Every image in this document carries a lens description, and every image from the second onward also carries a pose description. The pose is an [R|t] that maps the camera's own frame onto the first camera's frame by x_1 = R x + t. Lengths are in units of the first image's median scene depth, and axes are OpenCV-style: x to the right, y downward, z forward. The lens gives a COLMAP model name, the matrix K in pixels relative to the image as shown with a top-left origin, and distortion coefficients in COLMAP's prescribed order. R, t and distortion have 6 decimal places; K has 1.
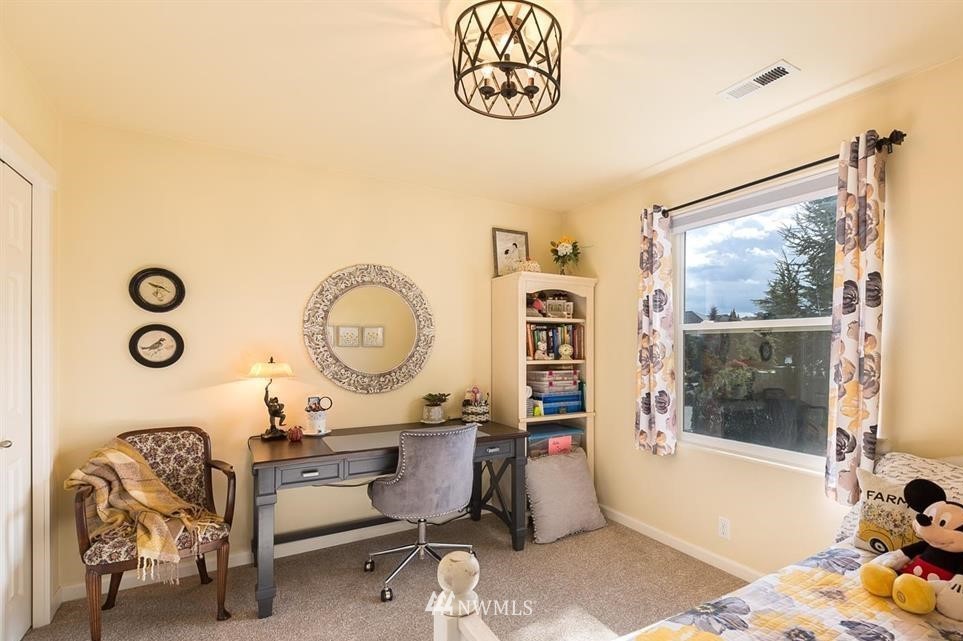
lens RADIAL K [[463.9, 0, 511.0], [0, 463.9, 345.3], [0, 0, 1]] dist [0.000582, -0.001045]
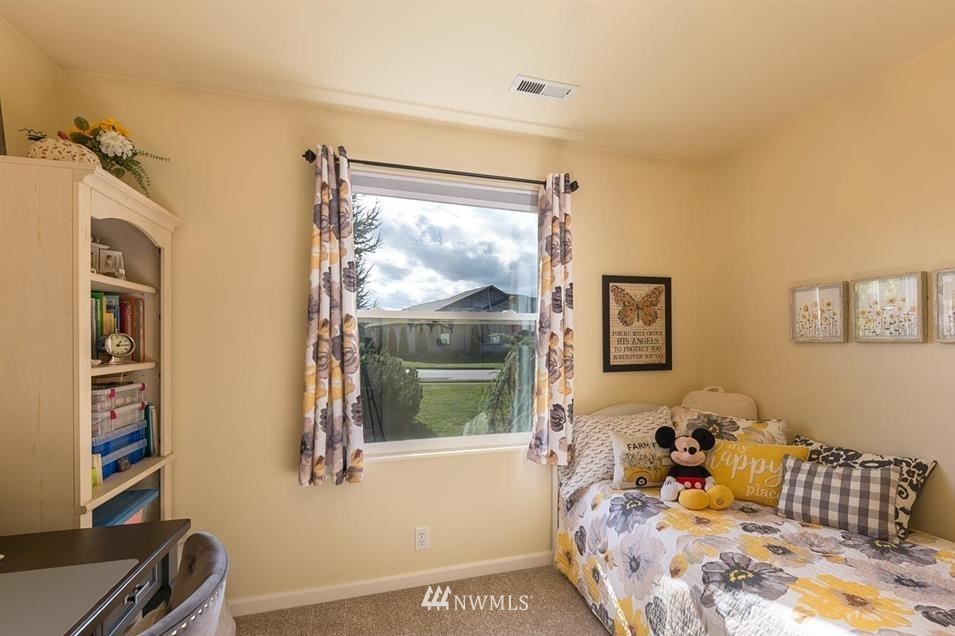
lens RADIAL K [[459.4, 0, 511.9], [0, 459.4, 335.5], [0, 0, 1]] dist [0.000495, -0.000674]
pose [[0.213928, 0.003939, 0.976841, -0.343228], [-0.007097, 0.999972, -0.002478, -0.001474], [-0.976824, -0.006403, 0.213950, 0.573285]]
